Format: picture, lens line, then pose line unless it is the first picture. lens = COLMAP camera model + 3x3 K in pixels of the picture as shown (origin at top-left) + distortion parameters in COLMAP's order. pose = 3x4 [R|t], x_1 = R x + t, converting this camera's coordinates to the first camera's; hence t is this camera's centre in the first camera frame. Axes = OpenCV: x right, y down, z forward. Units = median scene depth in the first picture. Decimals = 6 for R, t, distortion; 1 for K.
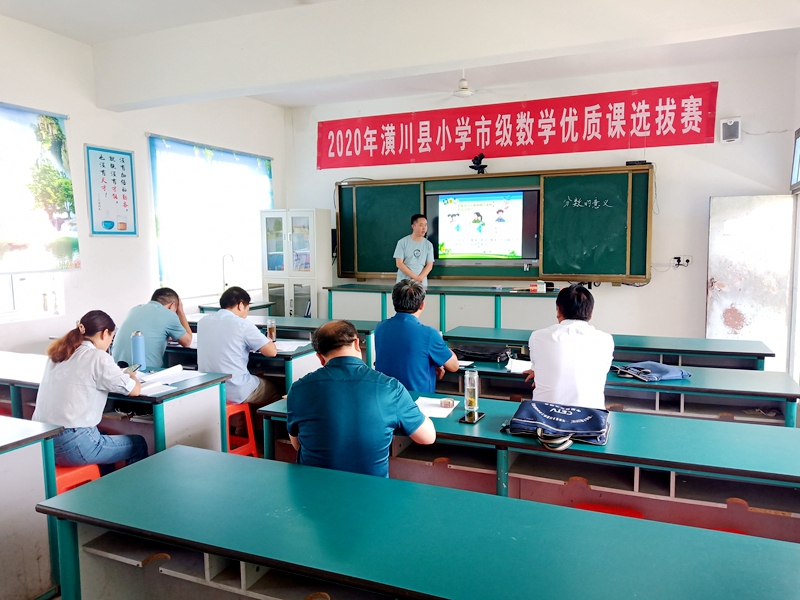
lens RADIAL K [[608.1, 0, 400.0], [0, 608.1, 300.0], [0, 0, 1]] dist [-0.011757, -0.009900]
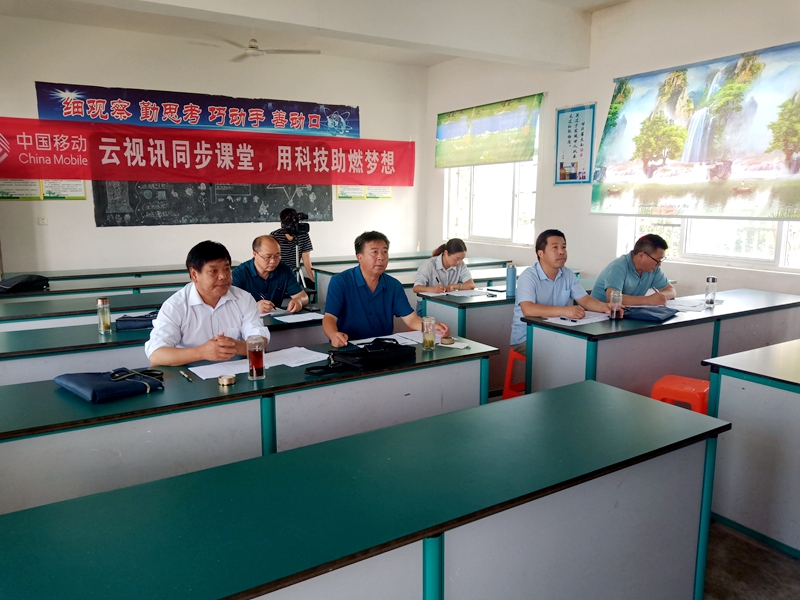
lens RADIAL K [[608.1, 0, 400.0], [0, 608.1, 300.0], [0, 0, 1]] dist [-0.011757, -0.009900]
pose [[-0.575910, 0.148717, -0.803872, 0.988553], [-0.060809, 0.972798, 0.223533, -0.190568], [0.815248, 0.177617, -0.551201, 2.085012]]
